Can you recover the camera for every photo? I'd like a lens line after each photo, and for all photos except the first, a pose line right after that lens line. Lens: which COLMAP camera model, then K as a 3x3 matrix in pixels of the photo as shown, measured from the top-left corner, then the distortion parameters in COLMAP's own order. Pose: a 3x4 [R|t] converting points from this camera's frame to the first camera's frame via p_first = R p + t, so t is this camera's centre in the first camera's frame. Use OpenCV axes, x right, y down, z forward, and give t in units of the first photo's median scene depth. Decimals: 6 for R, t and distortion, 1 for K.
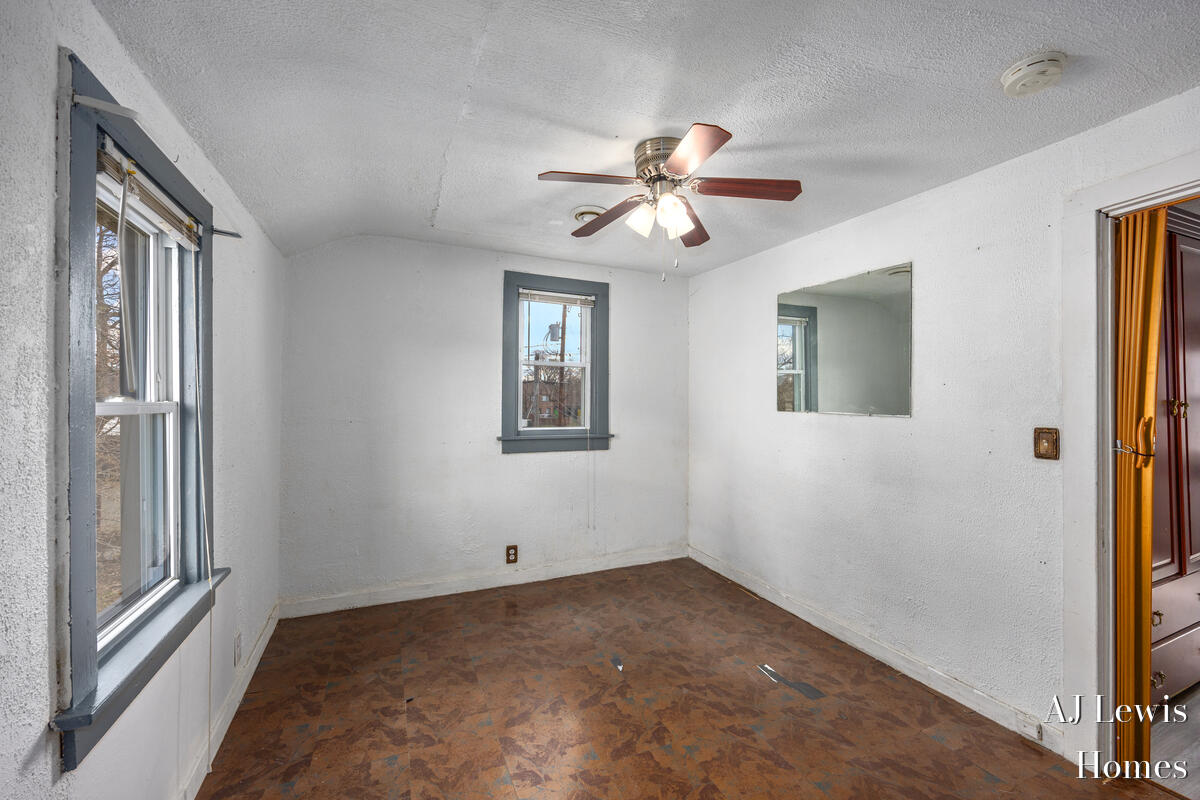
lens RADIAL K [[482.1, 0, 599.8], [0, 482.1, 397.8], [0, 0, 1]] dist [-0.003900, -0.000125]
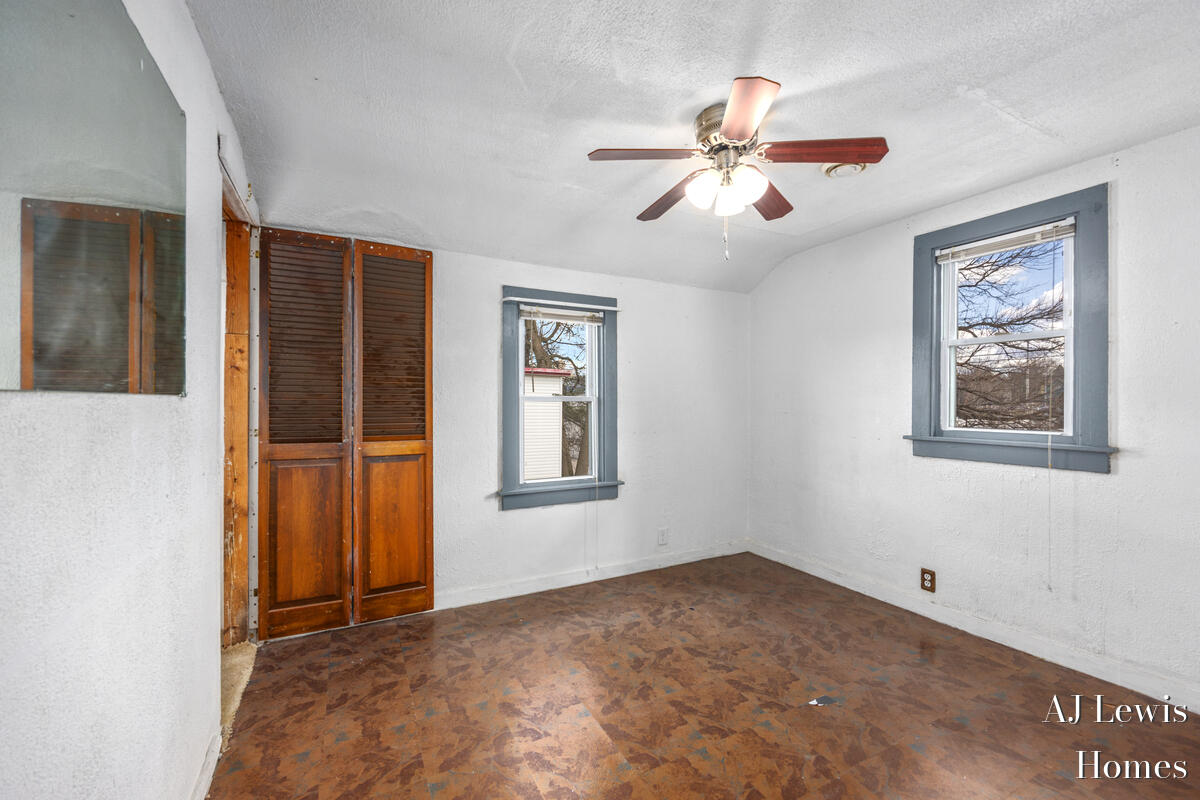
lens RADIAL K [[482.1, 0, 597.7], [0, 482.1, 406.1], [0, 0, 1]] dist [-0.003900, -0.000125]
pose [[0.067848, 0.003381, -0.997690, 0.653418], [0.009855, 0.999943, 0.004059, 0.022677], [0.997647, -0.010108, 0.067811, 0.427979]]
